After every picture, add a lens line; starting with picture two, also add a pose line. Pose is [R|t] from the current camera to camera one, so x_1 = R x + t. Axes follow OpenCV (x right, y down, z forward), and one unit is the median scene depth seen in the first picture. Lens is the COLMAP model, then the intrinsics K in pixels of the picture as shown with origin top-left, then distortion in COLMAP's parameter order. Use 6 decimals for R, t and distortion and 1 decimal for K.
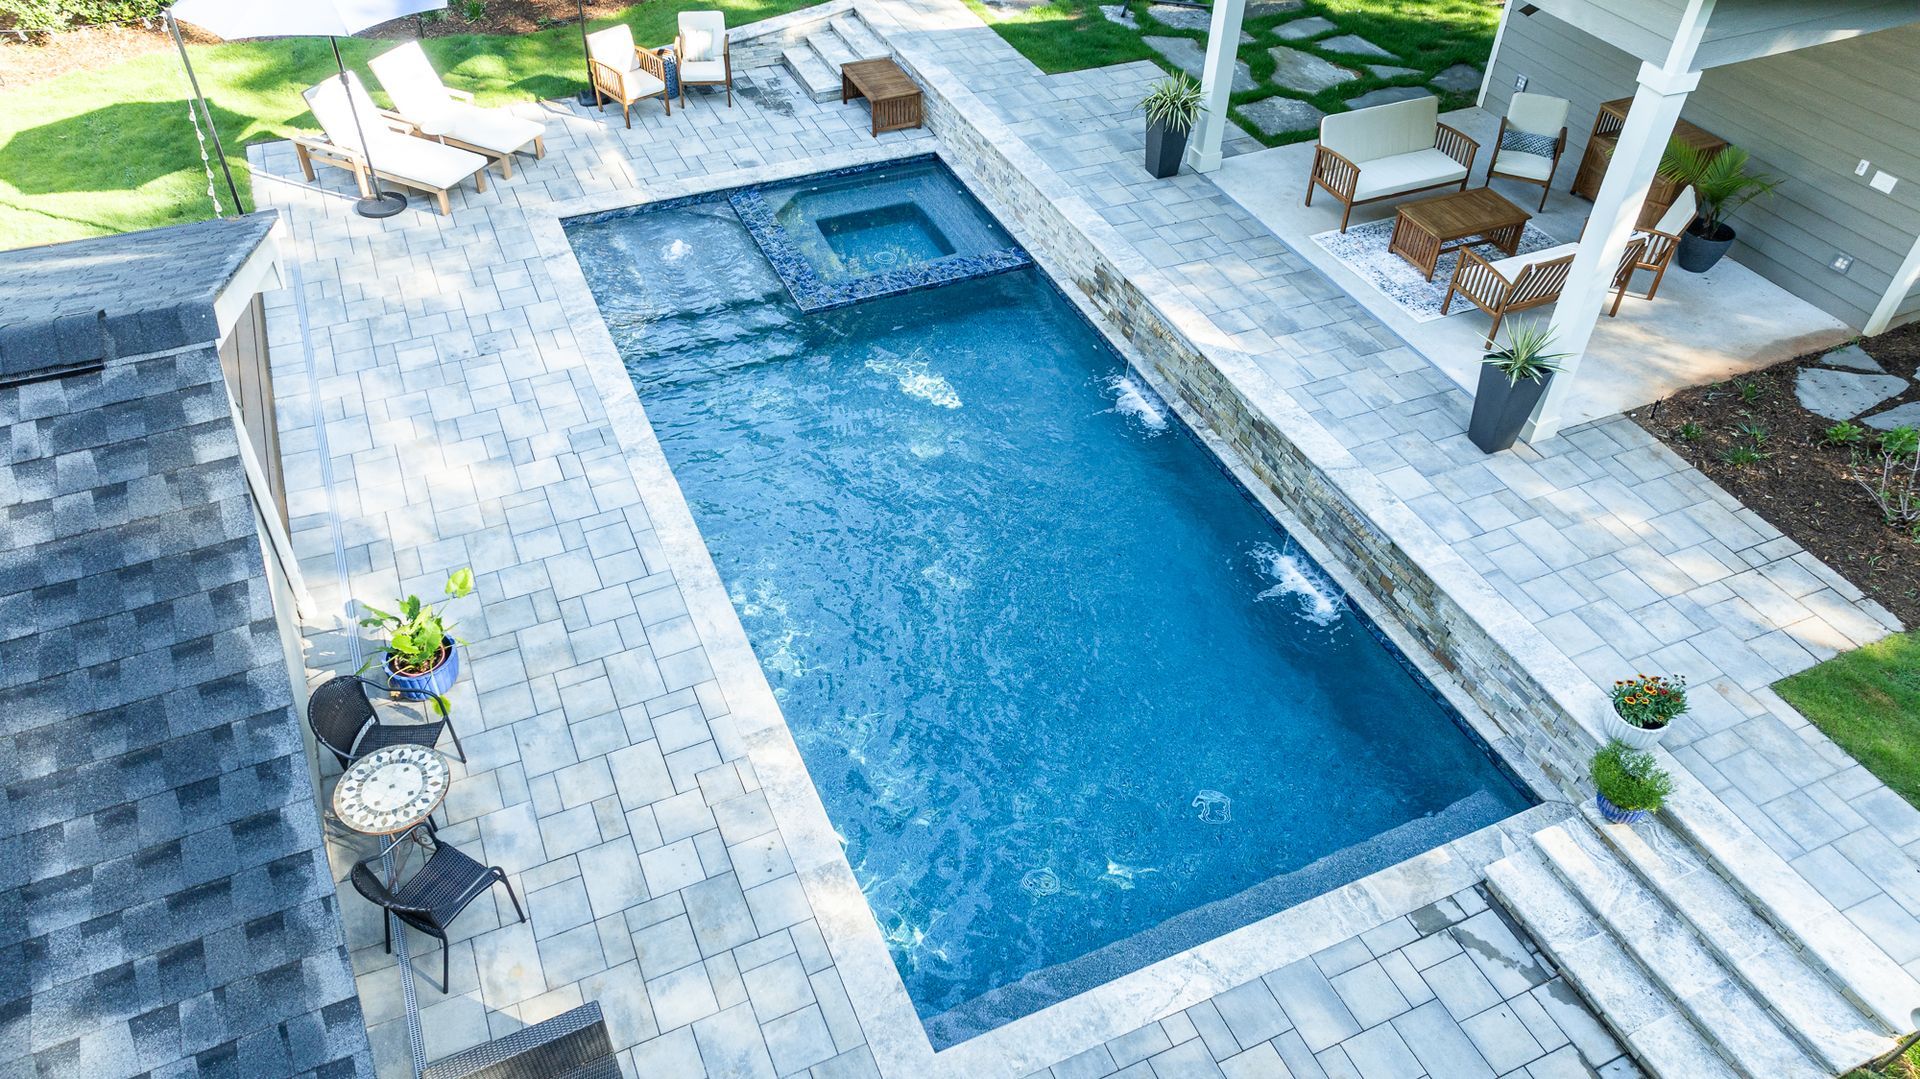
lens RADIAL K [[1342.1, 0, 960.3], [0, 1342.1, 554.9], [0, 0, 1]] dist [0.003162, 0.018256]
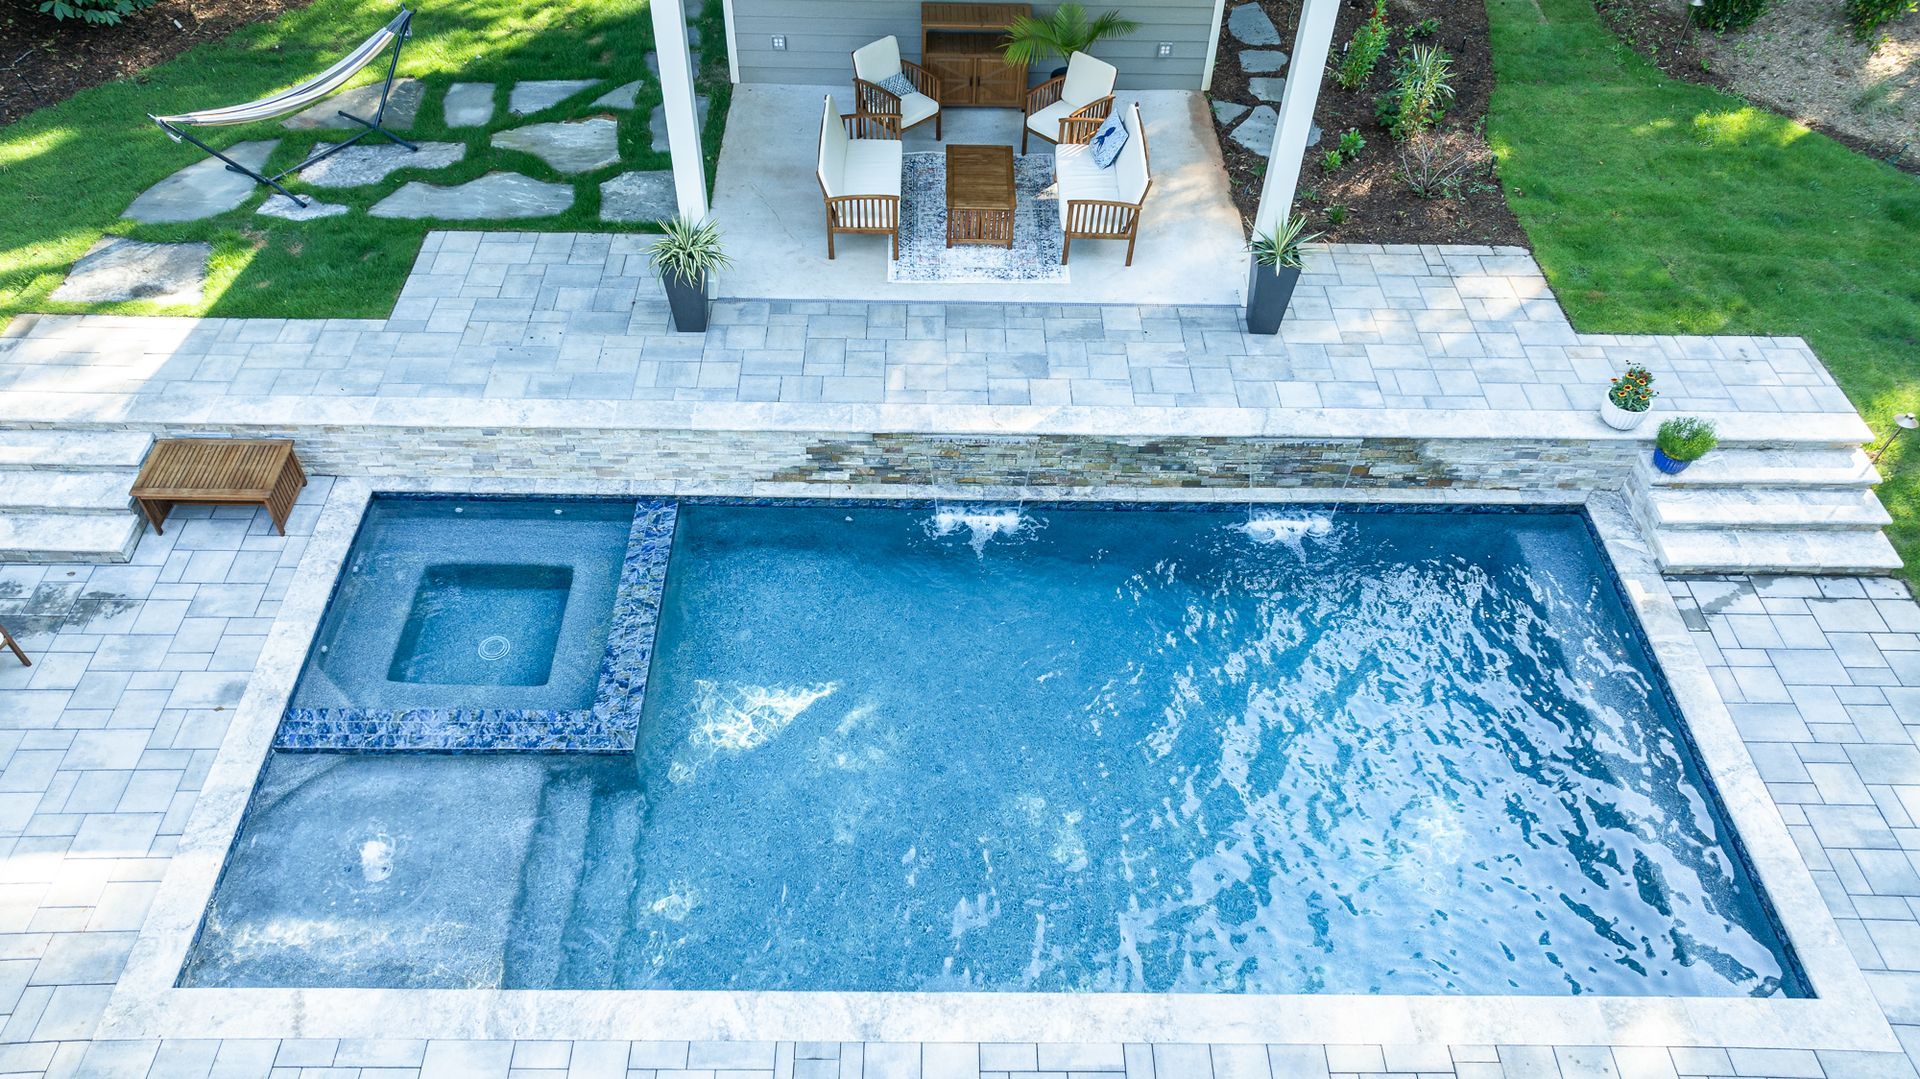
lens RADIAL K [[1399.0, 0, 944.0], [0, 1399.0, 541.1], [0, 0, 1]] dist [0.015438, -0.006824]
pose [[0.401436, -0.669437, 0.625063, -0.558788], [0.608770, 0.704919, 0.363990, -0.542730], [-0.684287, 0.234401, 0.690512, 0.424000]]
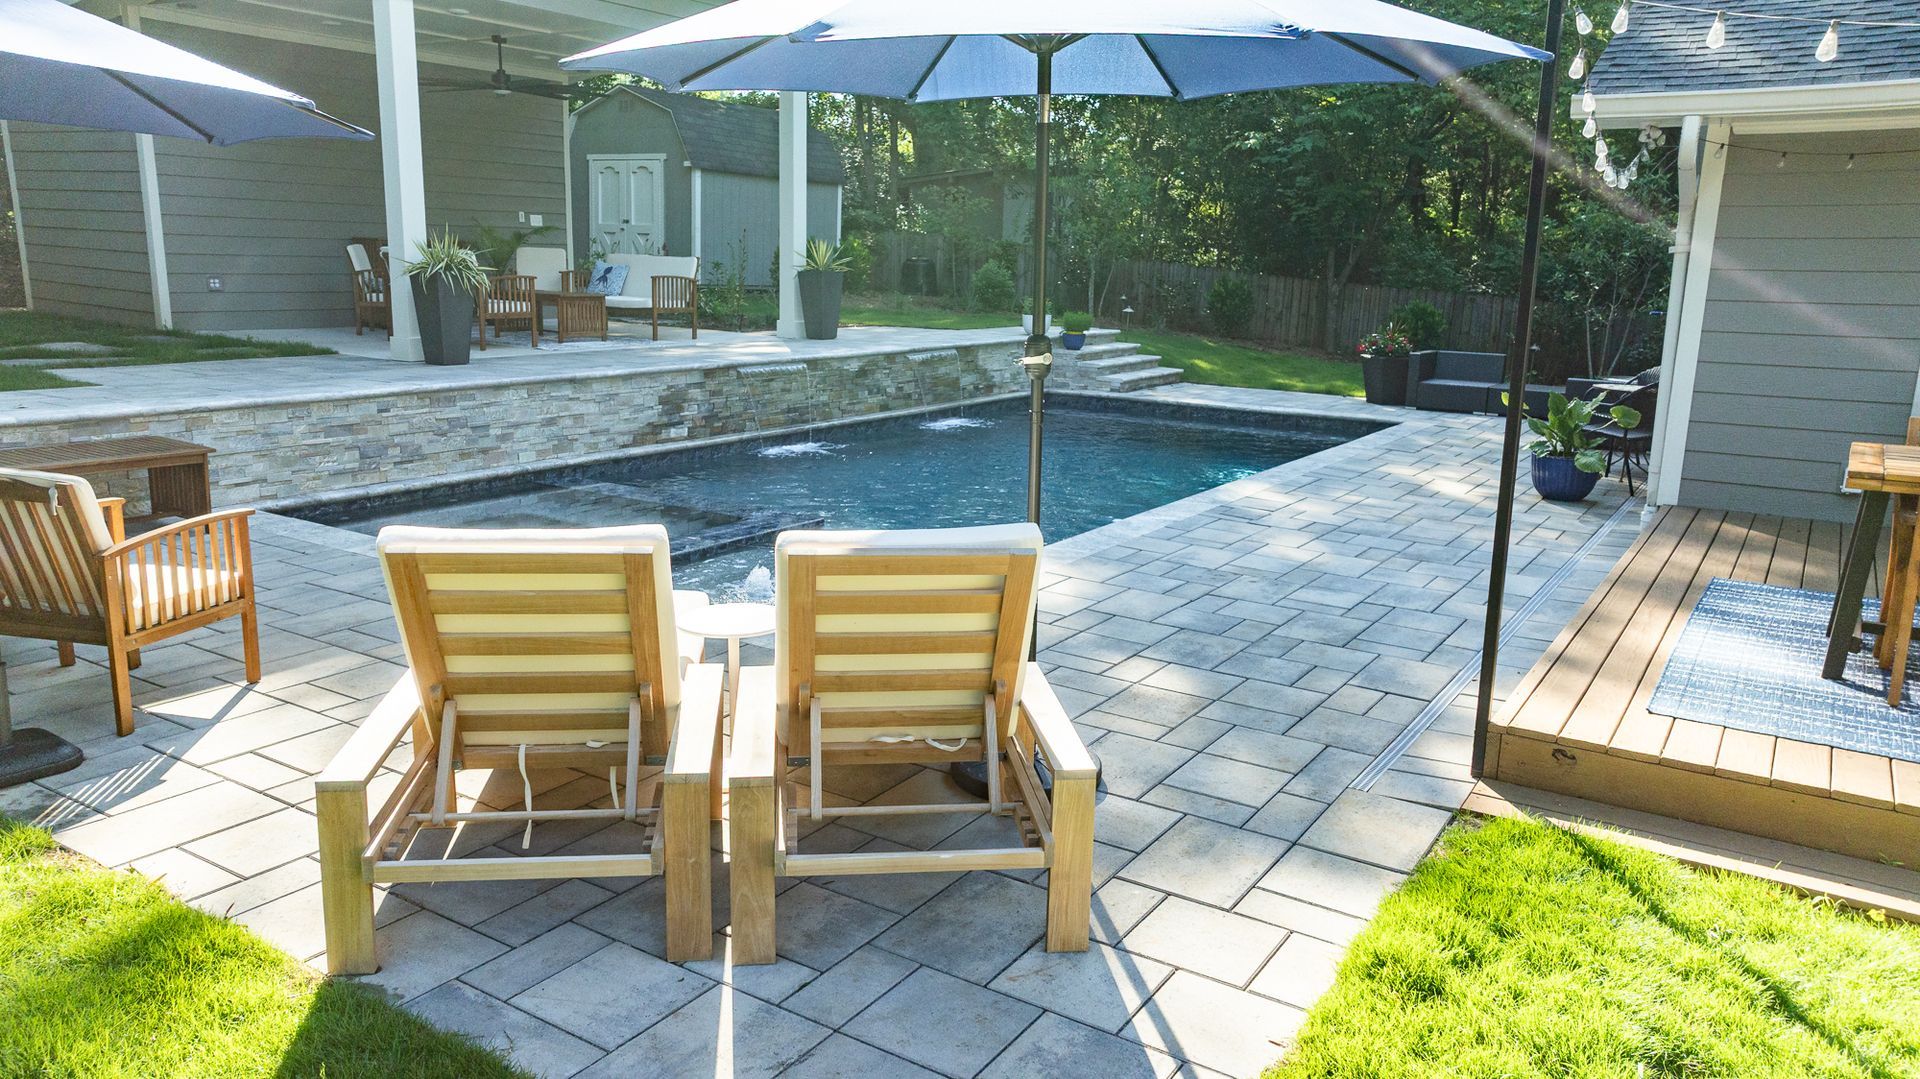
lens RADIAL K [[1342.1, 0, 977.6], [0, 1342.1, 532.6], [0, 0, 1]] dist [0.003162, 0.018256]
pose [[-0.554990, -0.211737, 0.804458, -0.893512], [0.531411, 0.653769, 0.538692, -0.631797], [-0.639991, 0.726466, -0.250316, 1.409543]]
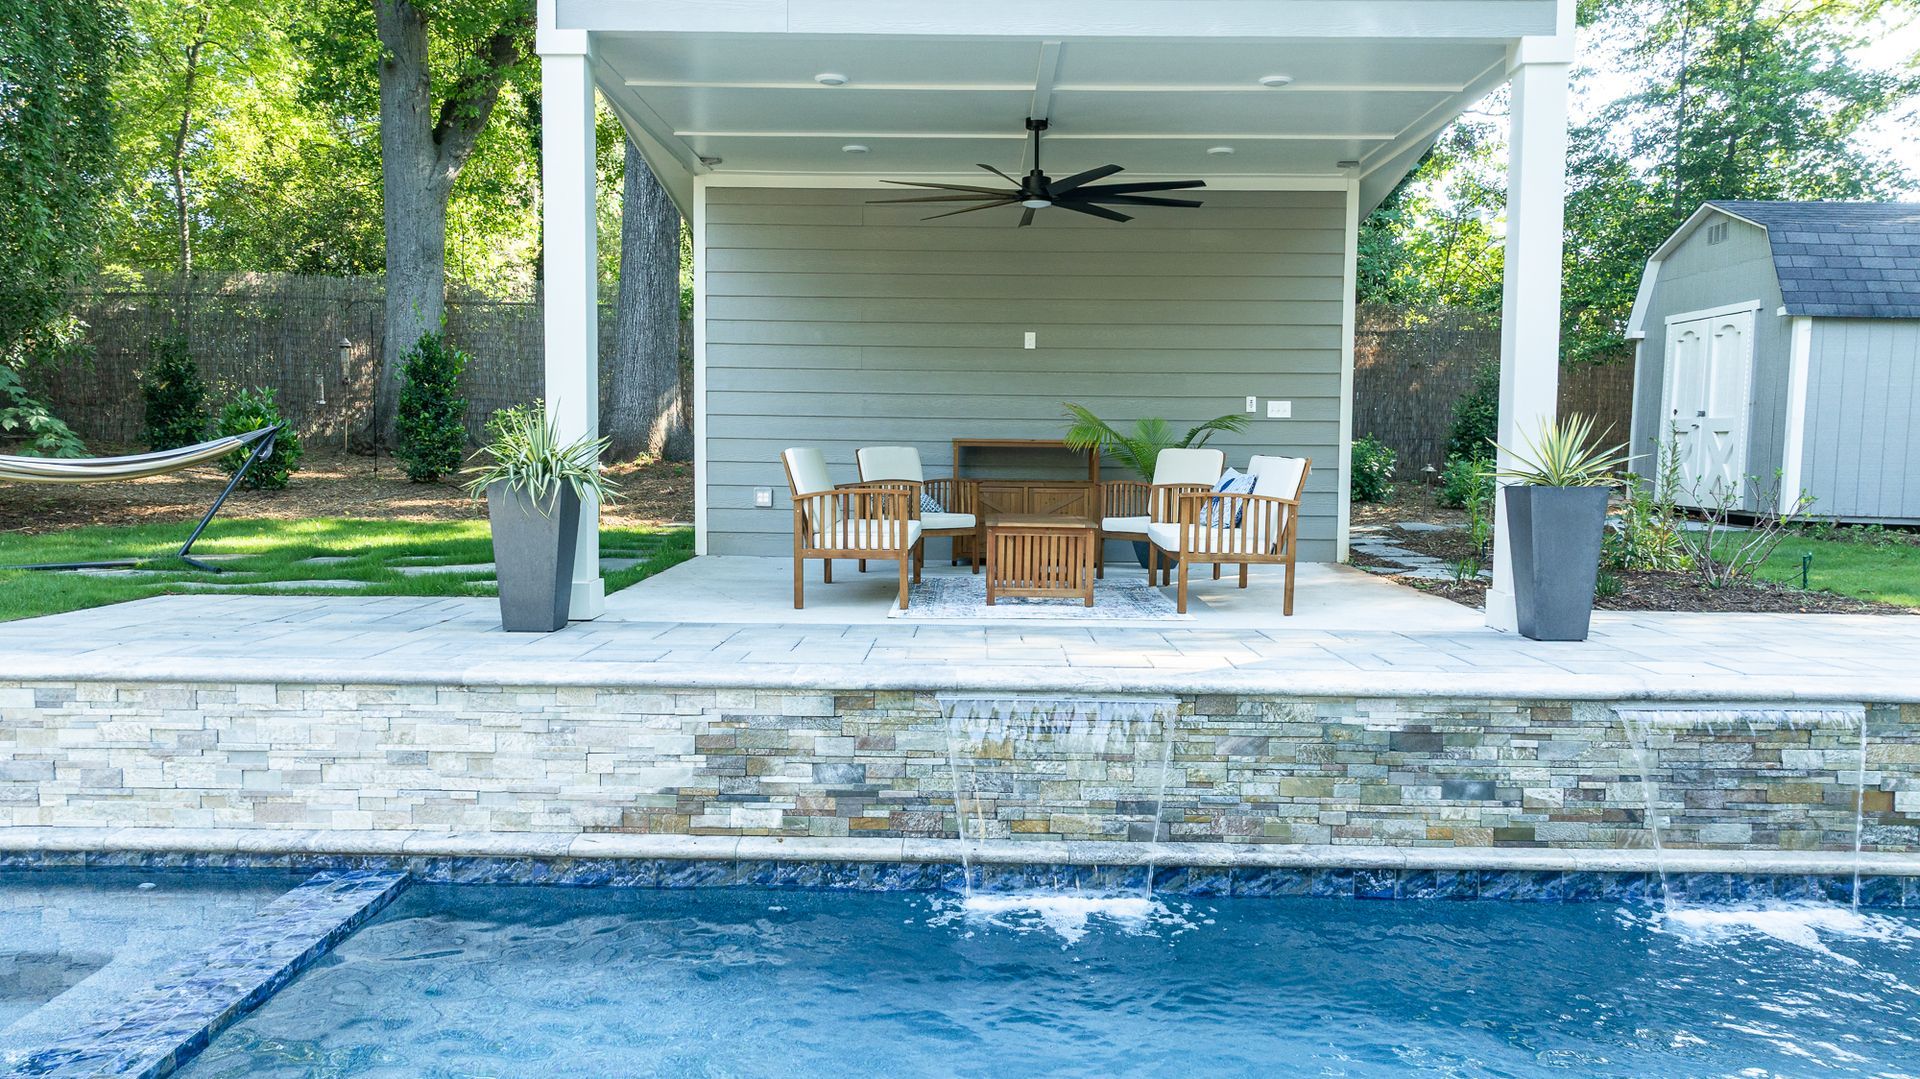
lens RADIAL K [[1399.0, 0, 959.7], [0, 1399.0, 498.0], [0, 0, 1]] dist [0.015438, -0.006824]
pose [[0.419129, -0.054467, 0.906291, -0.303676], [0.614483, 0.751860, -0.238992, -0.145854], [-0.668387, 0.657069, 0.348596, 0.921284]]
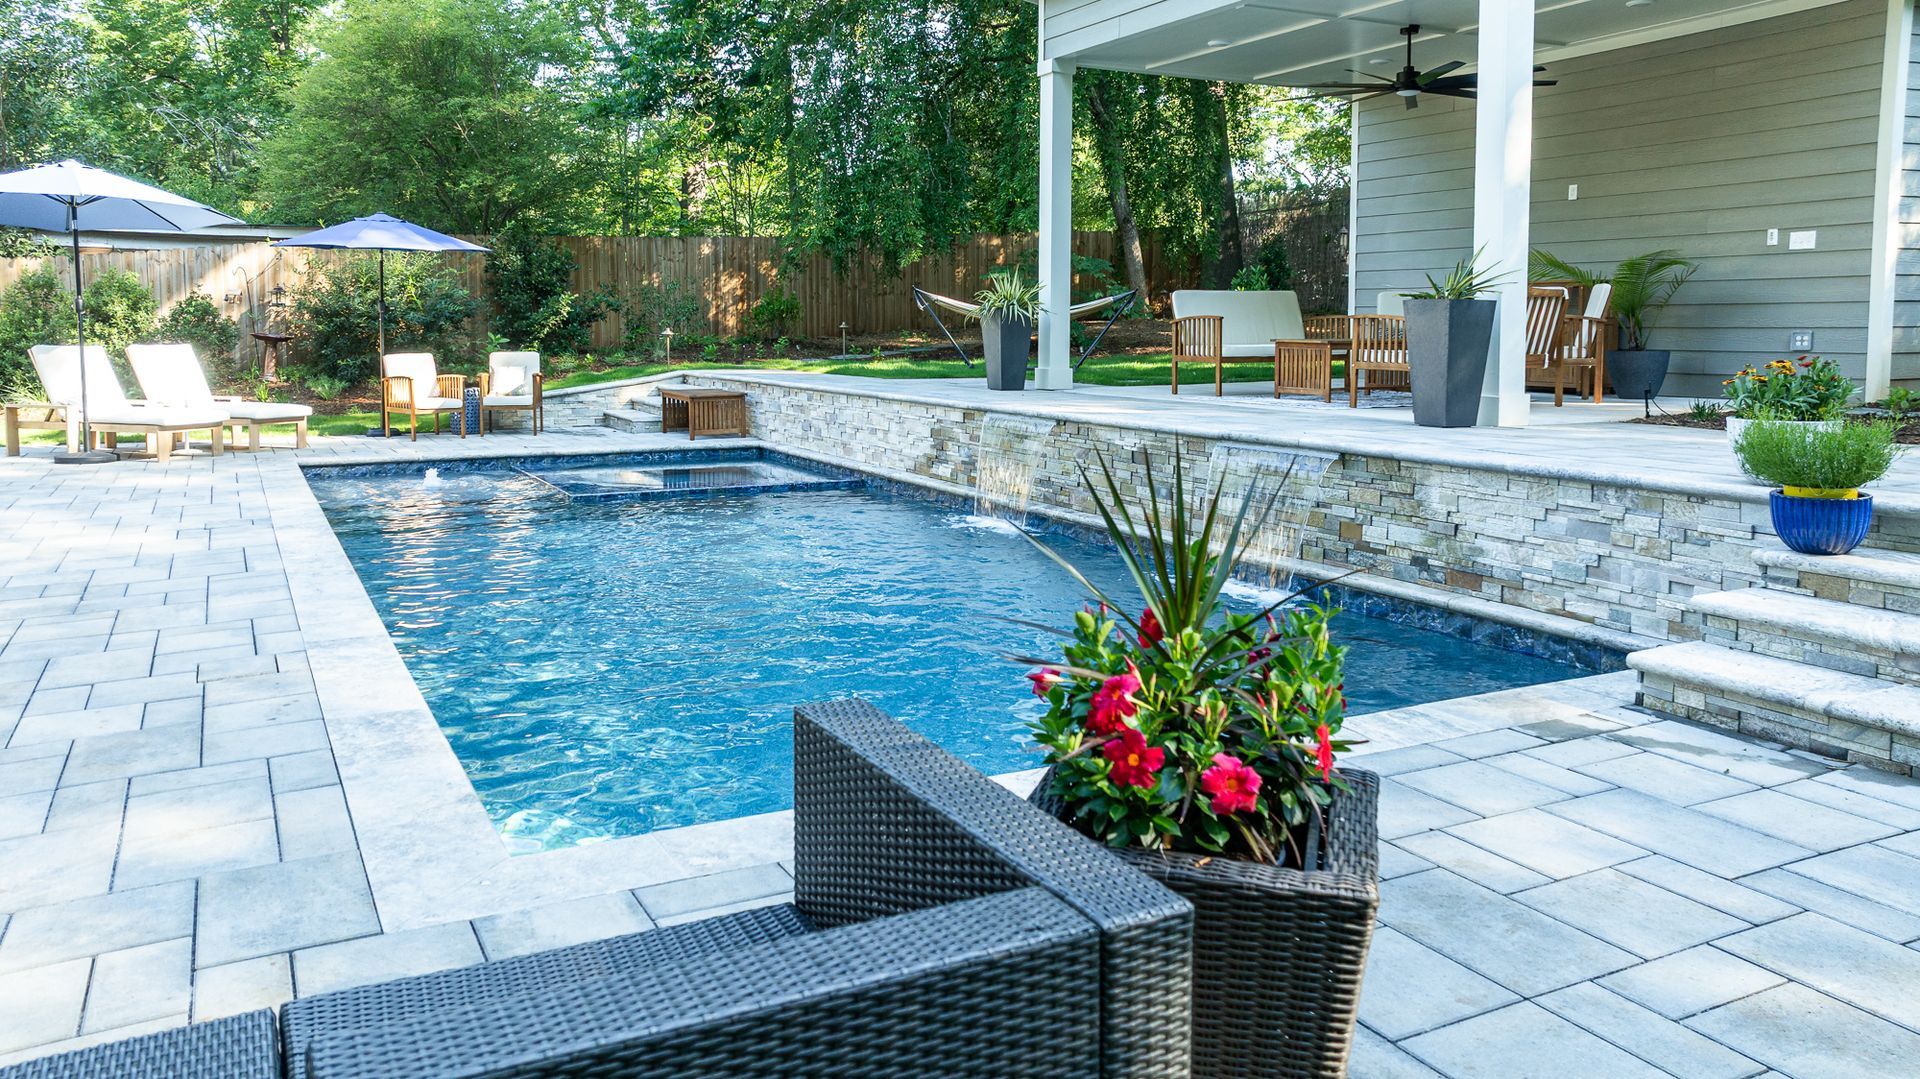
lens RADIAL K [[1399.0, 0, 905.6], [0, 1399.0, 375.7], [0, 0, 1]] dist [0.015438, -0.006824]
pose [[0.998969, -0.026314, 0.036993, 0.066148], [0.043997, 0.762028, -0.646048, 0.388506], [-0.011189, 0.647009, 0.762400, 0.393690]]
